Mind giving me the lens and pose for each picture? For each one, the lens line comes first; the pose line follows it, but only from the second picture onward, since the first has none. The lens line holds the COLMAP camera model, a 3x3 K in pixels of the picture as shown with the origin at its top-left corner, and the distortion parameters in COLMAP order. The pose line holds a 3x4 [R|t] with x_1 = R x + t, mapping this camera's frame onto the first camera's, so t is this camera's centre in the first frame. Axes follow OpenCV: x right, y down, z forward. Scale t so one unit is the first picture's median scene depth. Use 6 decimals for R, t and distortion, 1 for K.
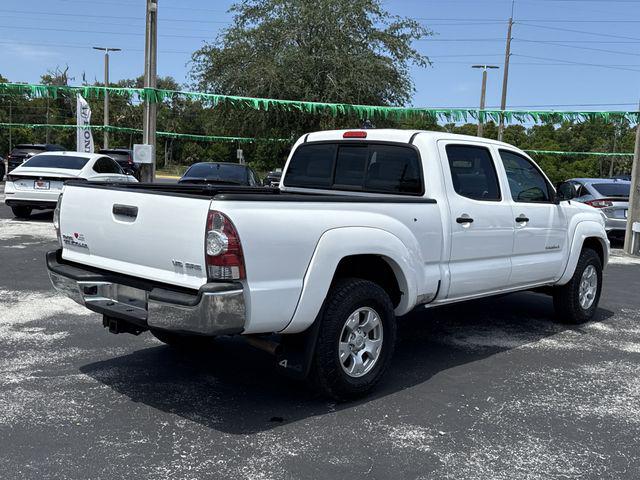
lens RADIAL K [[711.6, 0, 320.0], [0, 711.6, 240.0], [0, 0, 1]] dist [0.188697, -0.445400]
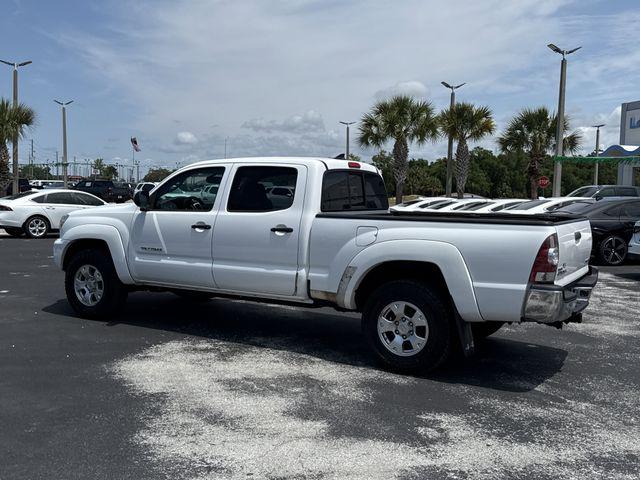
lens RADIAL K [[668.4, 0, 328.3], [0, 668.4, 239.6], [0, 0, 1]] dist [0.218421, -0.497925]
pose [[-0.218083, -0.125149, 0.967873, -1.256683], [0.060468, 0.988106, 0.141390, -0.217350], [-0.974055, 0.089361, -0.207922, 1.507567]]
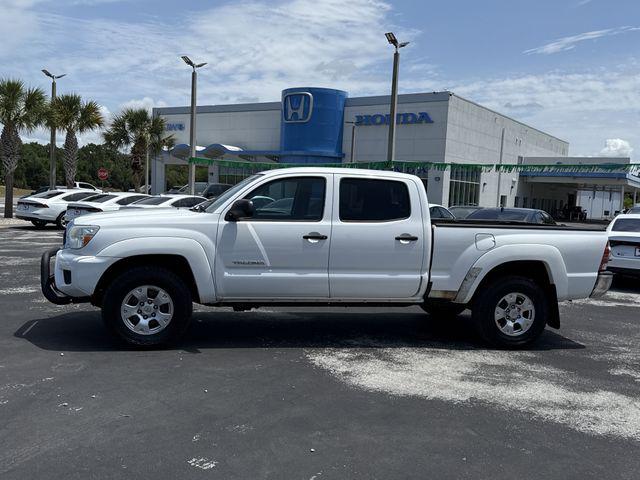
lens RADIAL K [[607.4, 0, 334.5], [0, 607.4, 238.9], [0, 0, 1]] dist [0.190295, -0.401872]
pose [[-0.824410, -0.125441, 0.551917, -0.605868], [-0.032970, 0.984118, 0.174425, -0.274960], [-0.565032, 0.125601, -0.815453, 2.416483]]
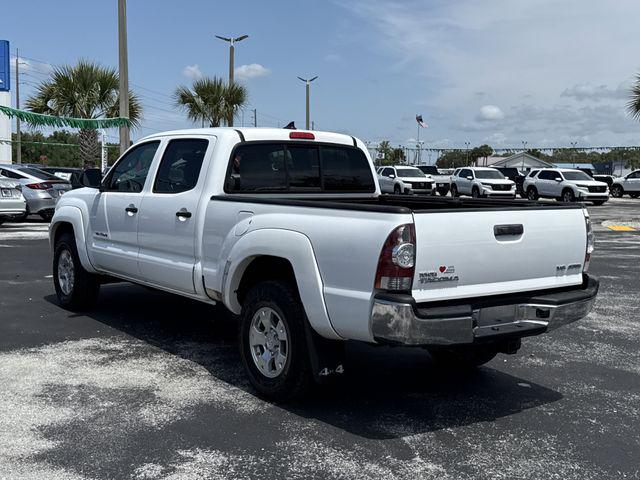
lens RADIAL K [[806.4, 0, 320.0], [0, 806.4, 240.0], [0, 0, 1]] dist [0.086245, -0.001560]
pose [[0.190004, -0.131791, 0.972898, -1.213851], [0.084014, 0.989497, 0.117632, -0.155530], [-0.978182, 0.059386, 0.199080, 0.886783]]
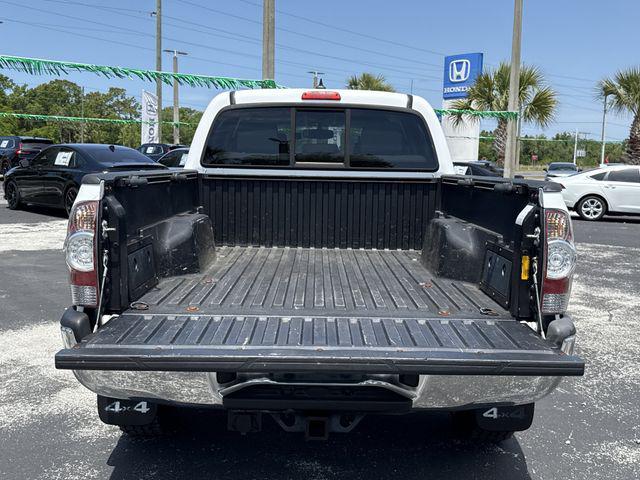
lens RADIAL K [[711.6, 0, 320.0], [0, 711.6, 240.0], [0, 0, 1]] dist [0.188697, -0.445400]
pose [[0.738228, -0.110581, 0.665426, -0.557192], [0.081075, 0.993866, 0.075217, -0.060181], [-0.669662, -0.001578, 0.742665, 0.500264]]
